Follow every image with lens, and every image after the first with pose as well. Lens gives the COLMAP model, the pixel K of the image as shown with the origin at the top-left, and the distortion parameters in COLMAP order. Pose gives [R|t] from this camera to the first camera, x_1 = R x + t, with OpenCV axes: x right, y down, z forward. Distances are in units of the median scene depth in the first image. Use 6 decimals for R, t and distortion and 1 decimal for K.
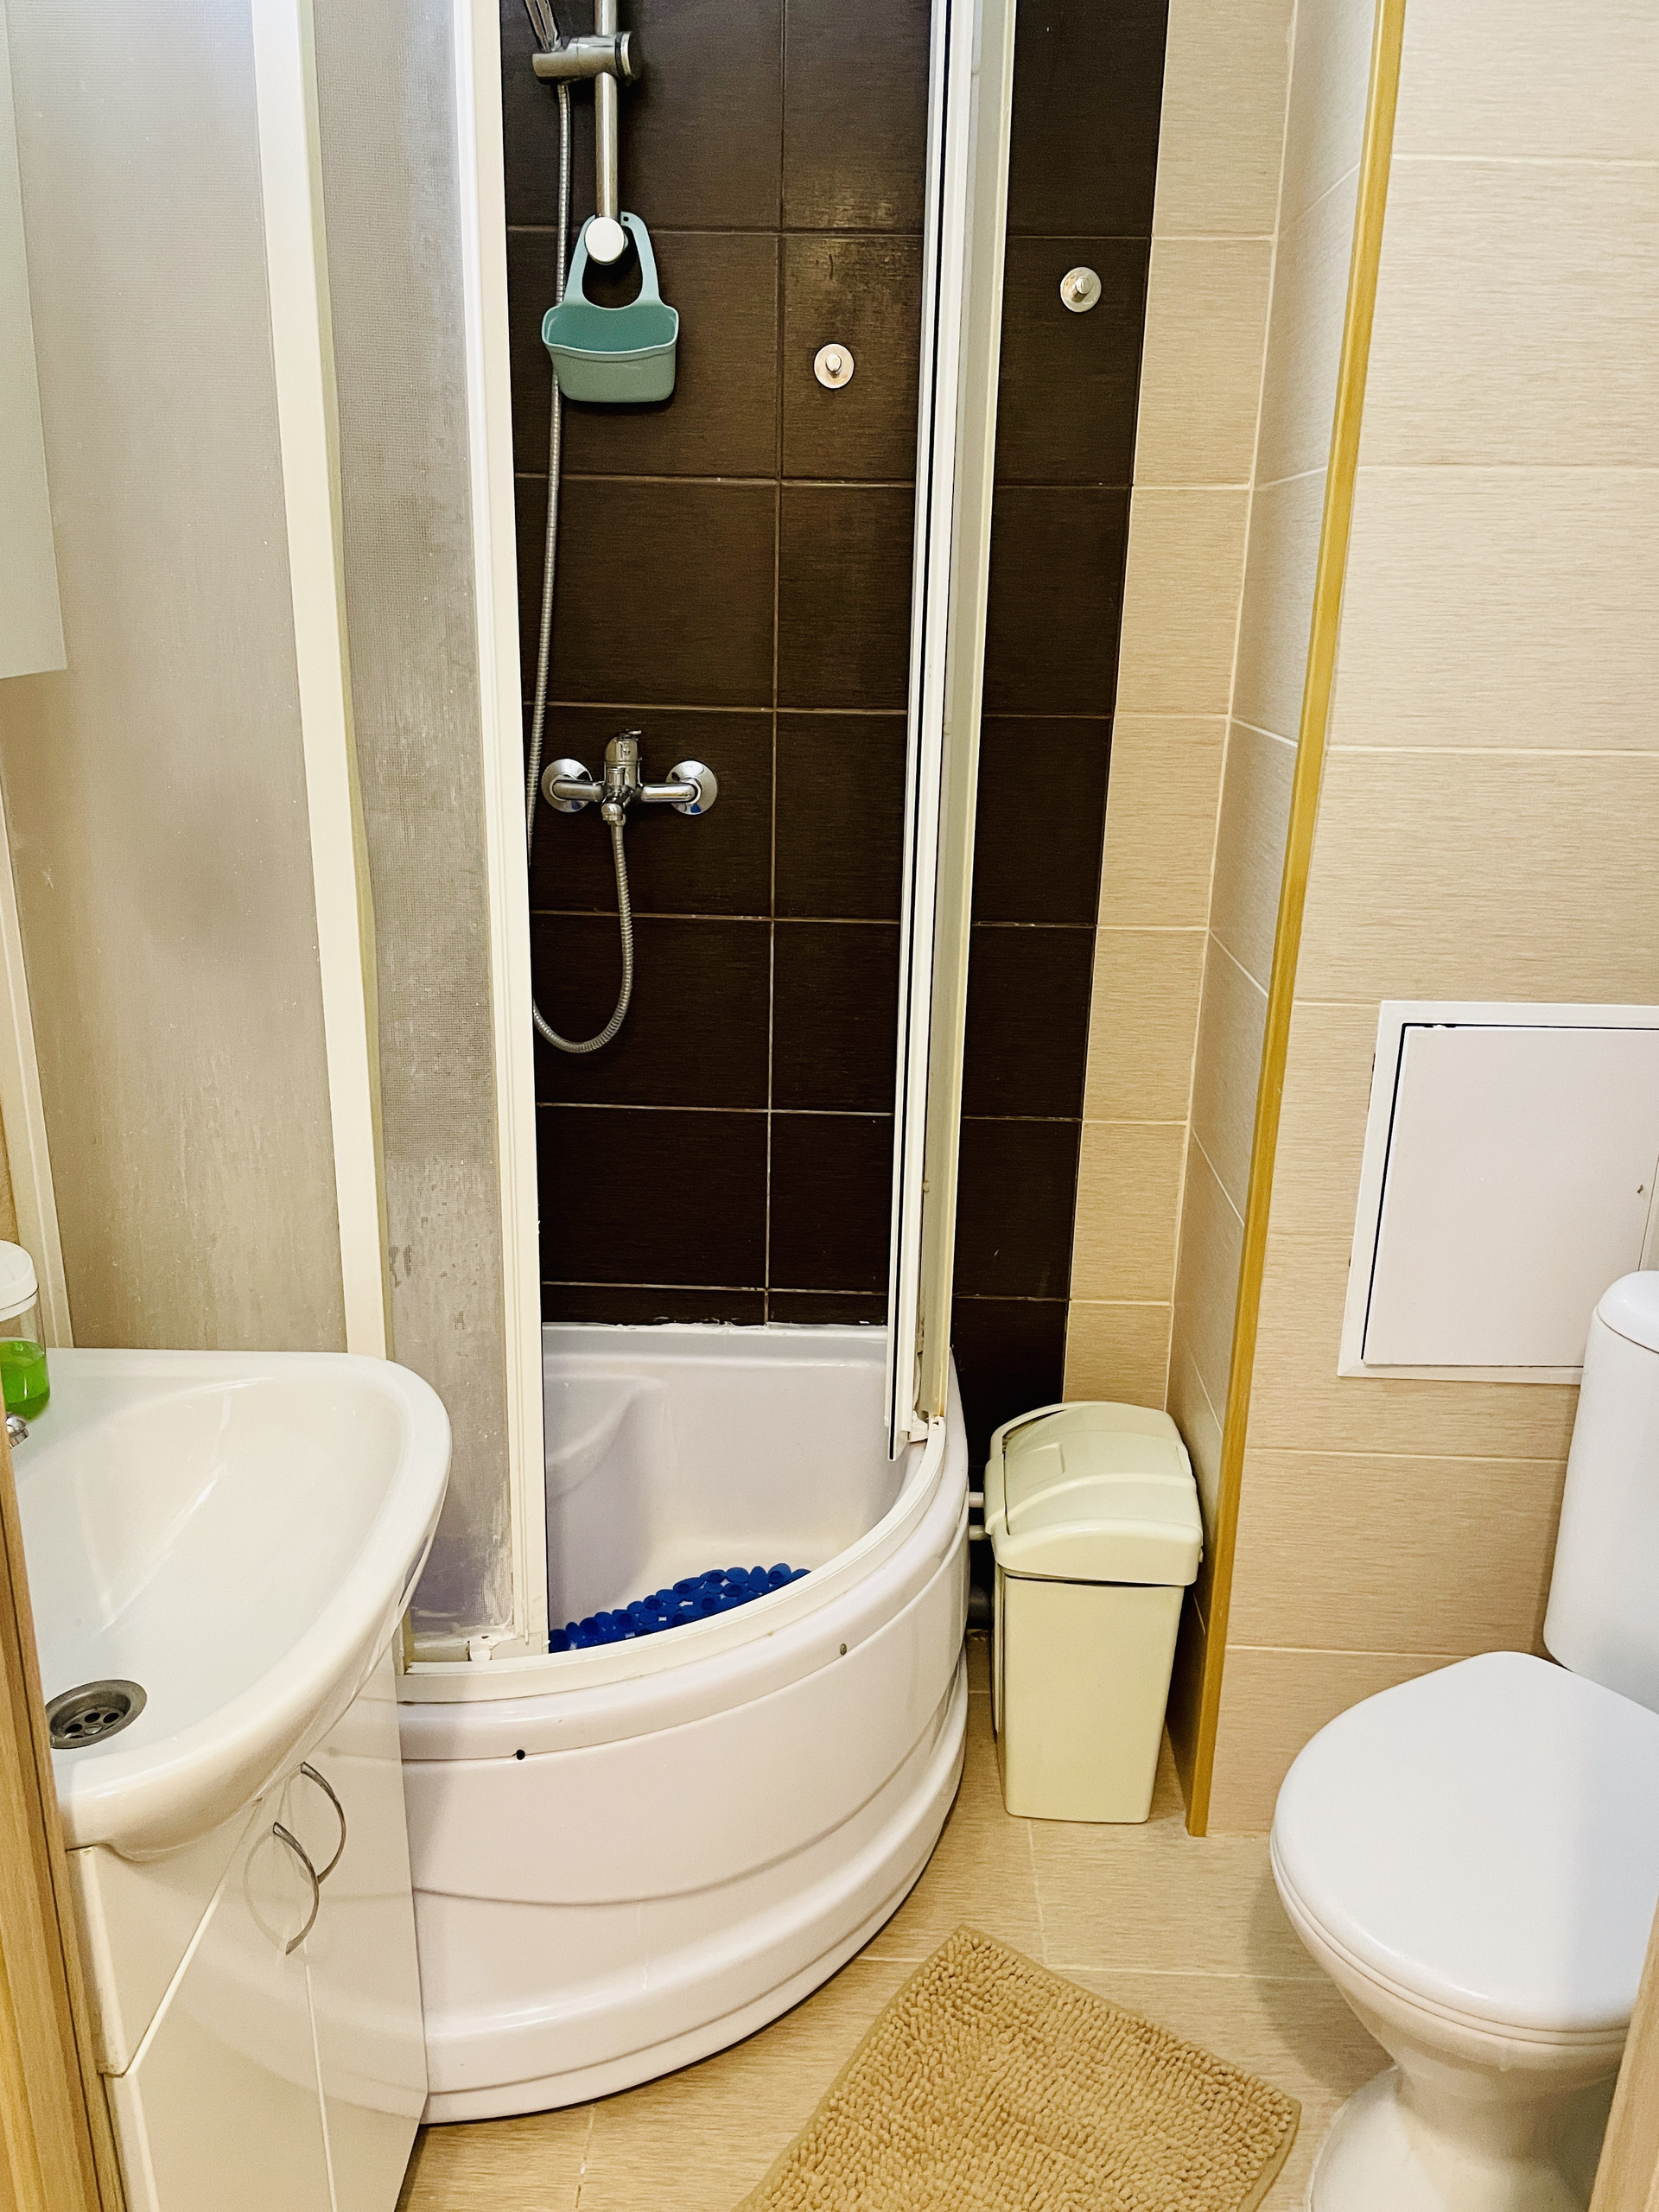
lens RADIAL K [[1682.6, 0, 809.9], [0, 1682.6, 1124.3], [0, 0, 1]] dist [0.086972, -0.111127]
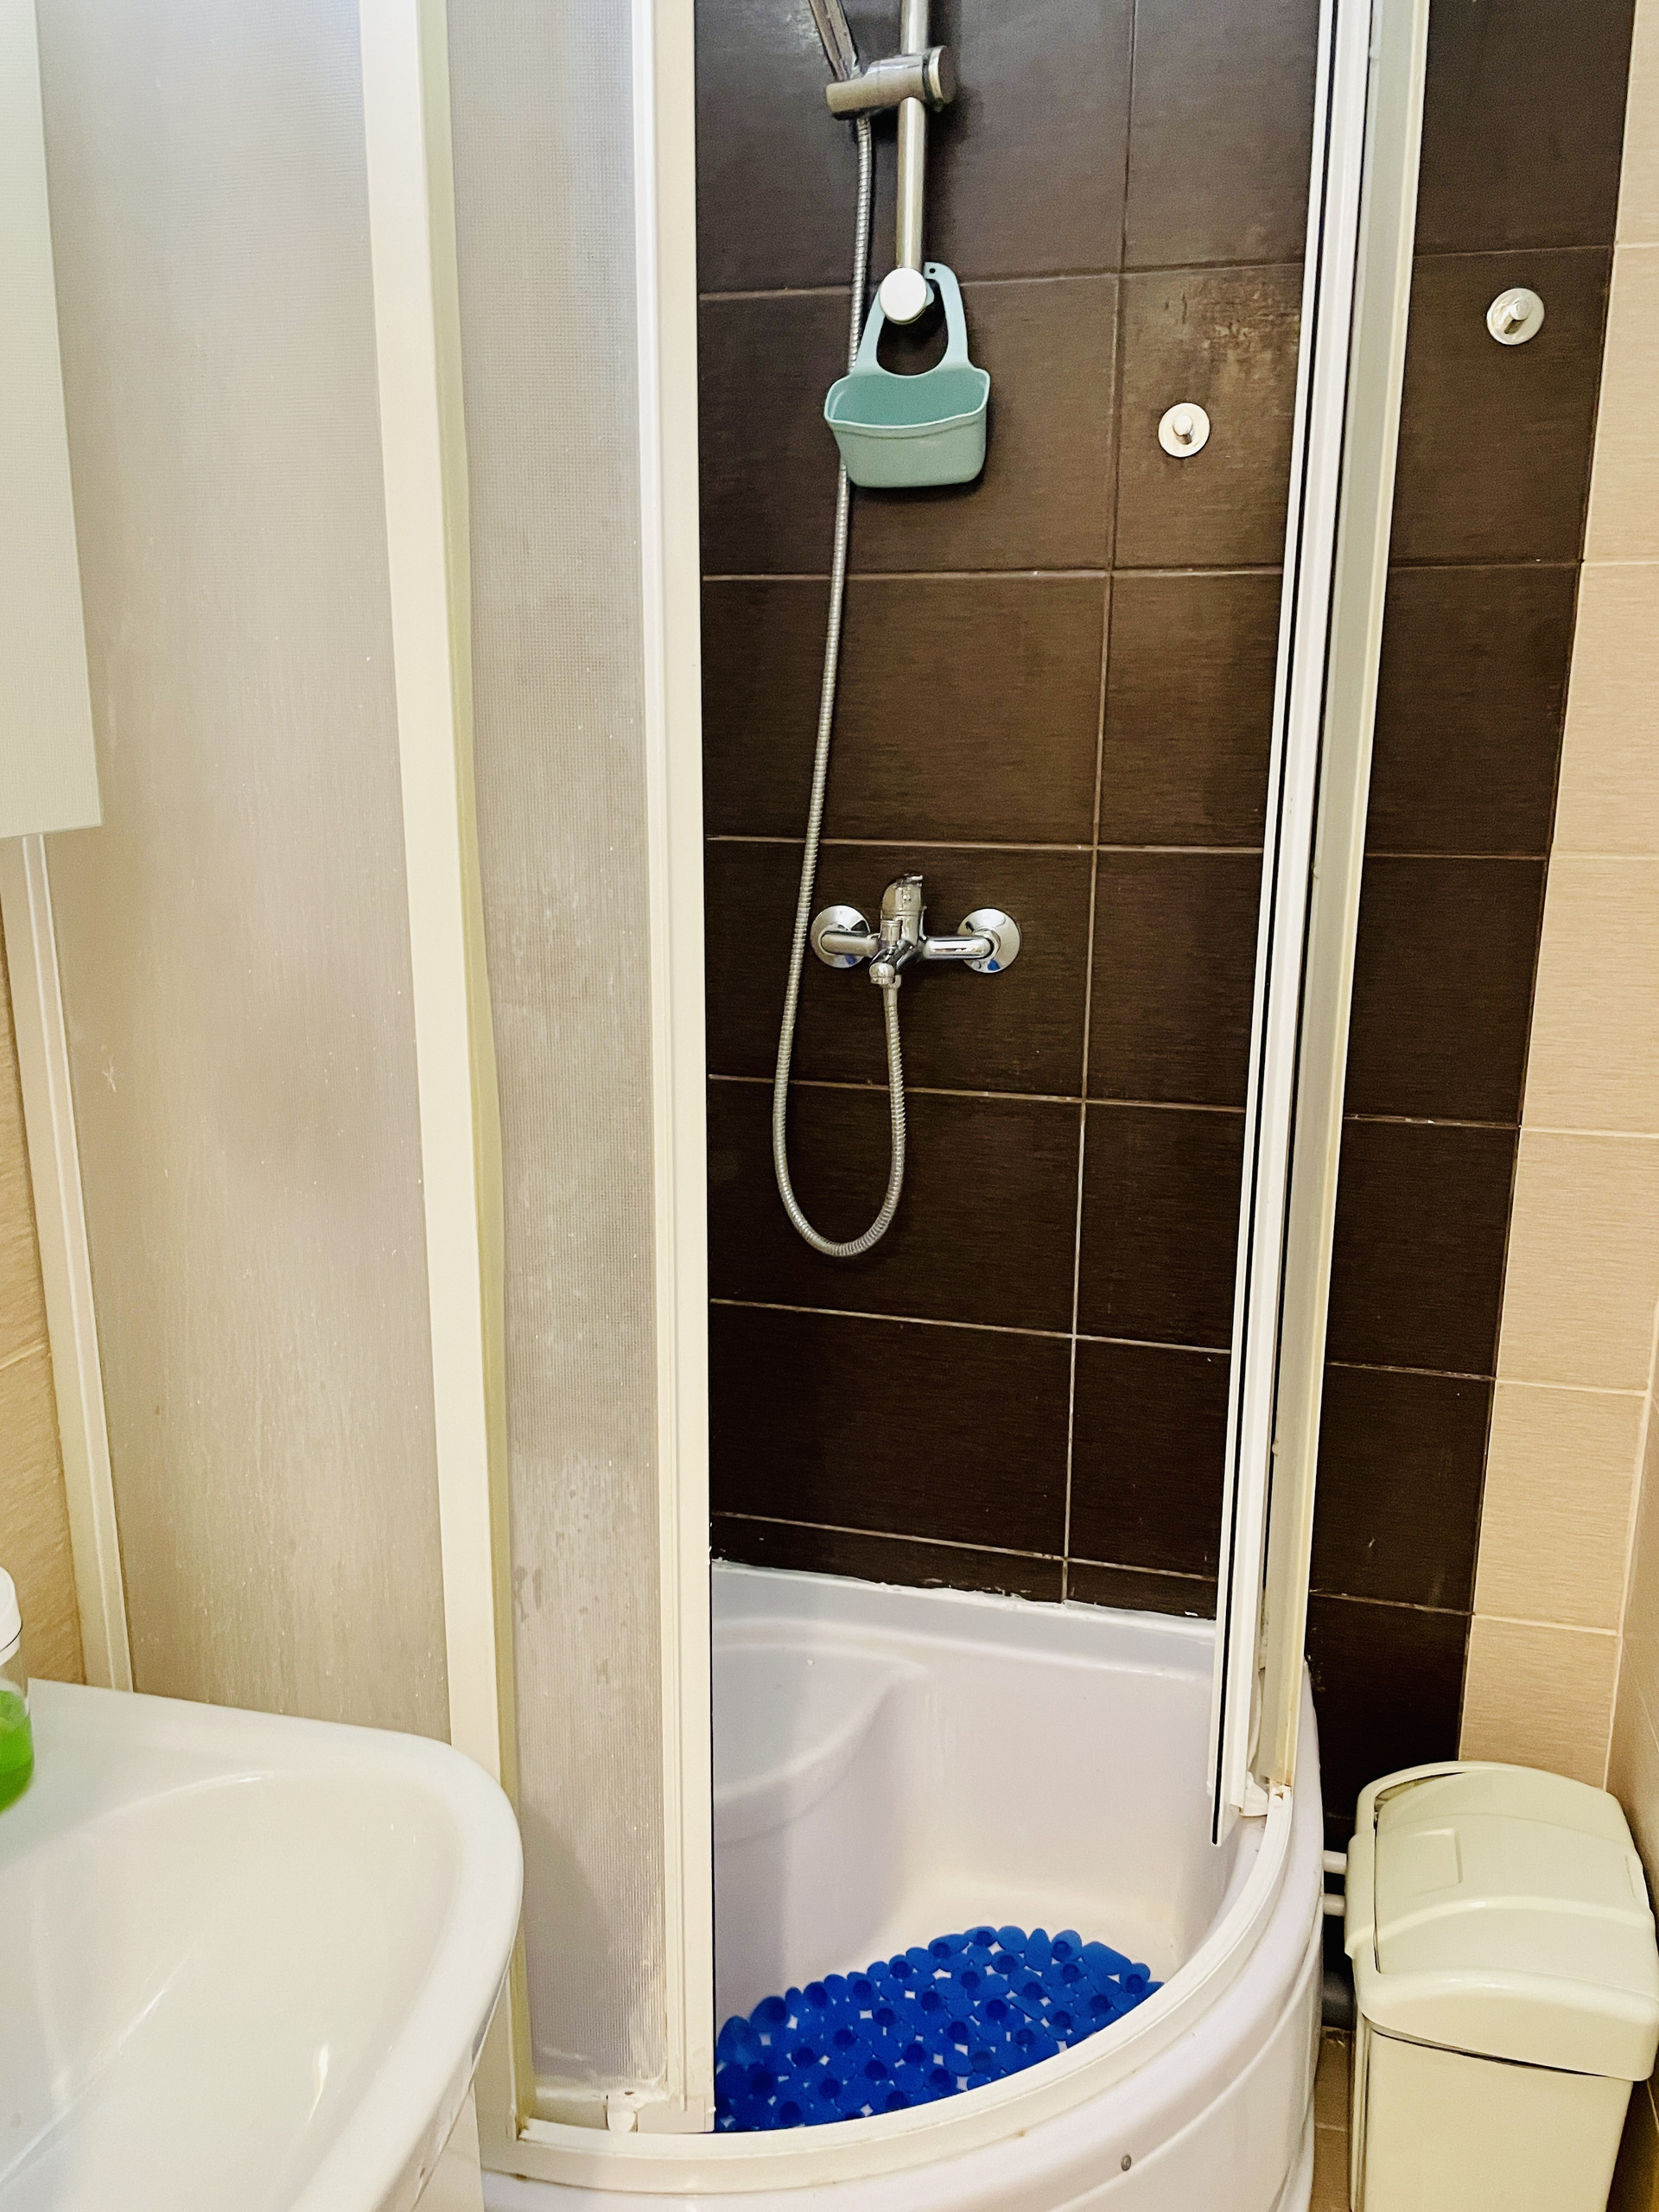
lens RADIAL K [[1682.6, 0, 807.4], [0, 1682.6, 1089.0], [0, 0, 1]] dist [0.086972, -0.111127]
pose [[0.975617, 0.033517, -0.216906, 0.026452], [-0.050825, 0.995909, -0.074710, -0.068943], [0.213515, 0.083913, 0.973329, 0.213443]]
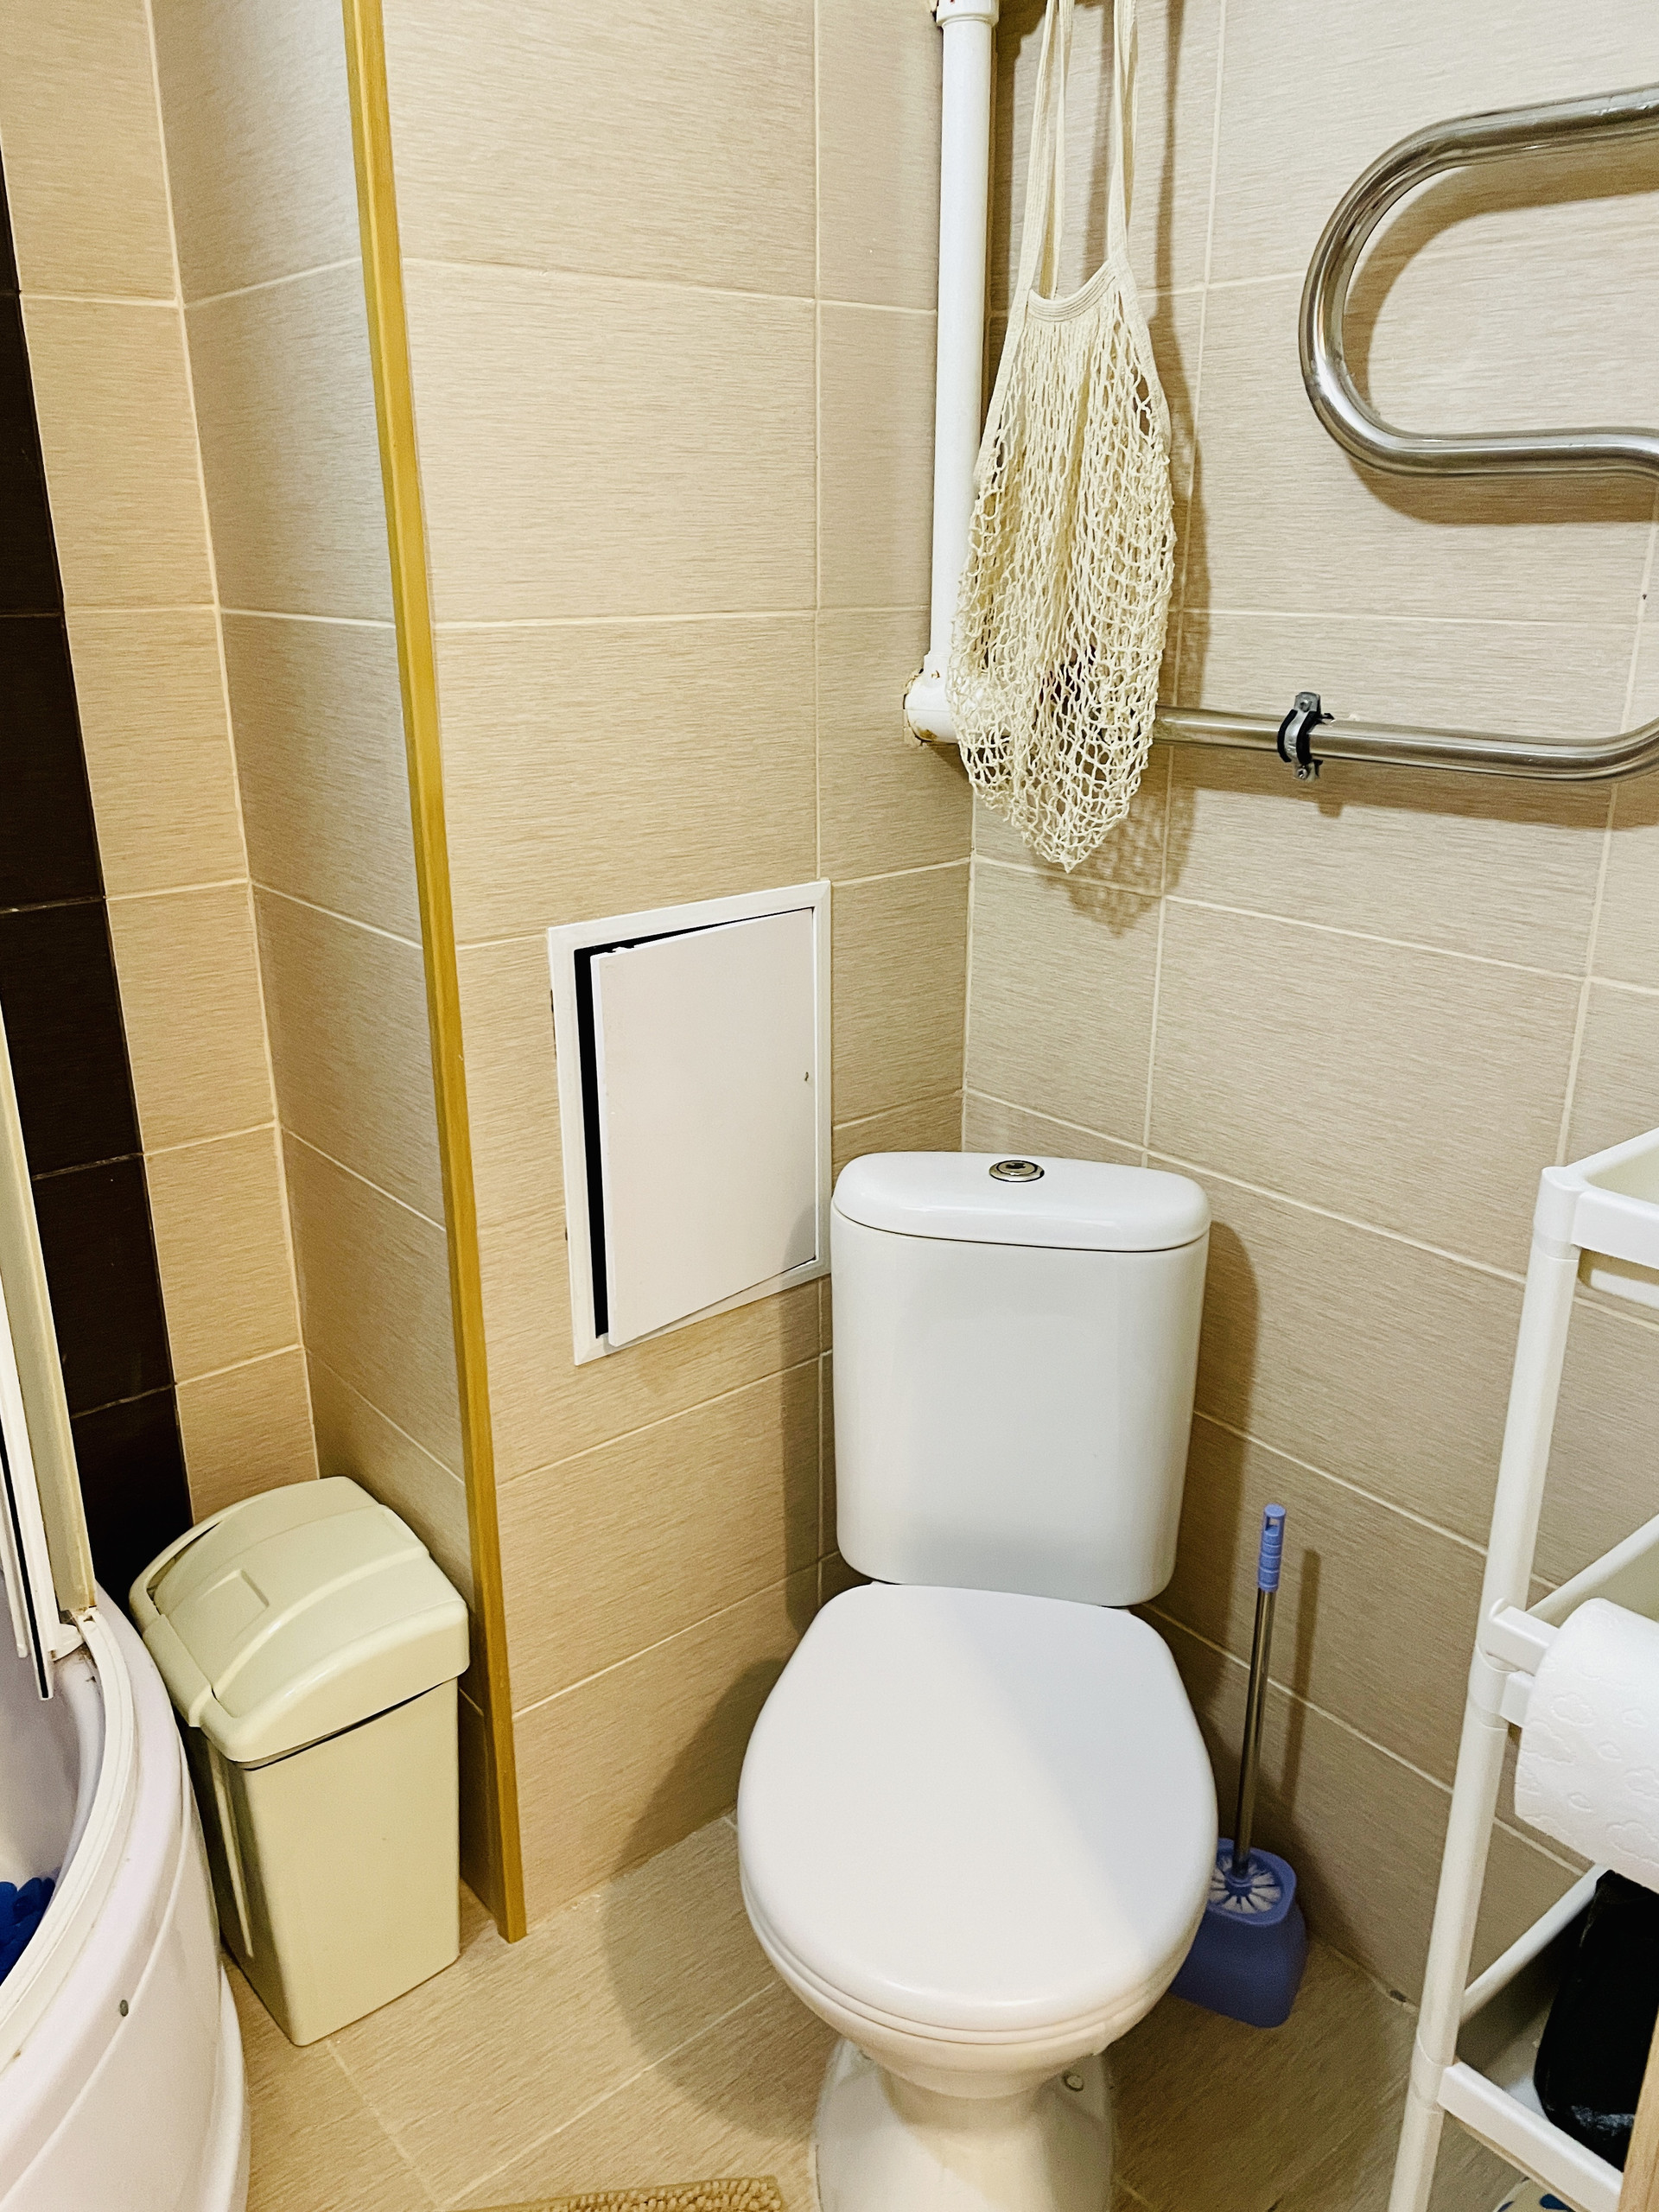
lens RADIAL K [[1682.6, 0, 815.0], [0, 1682.6, 1119.7], [0, 0, 1]] dist [0.086972, -0.111127]
pose [[0.740164, -0.241941, 0.627393, -0.105924], [0.222211, 0.968617, 0.111374, -0.041230], [-0.634649, 0.056979, 0.770697, 0.253946]]
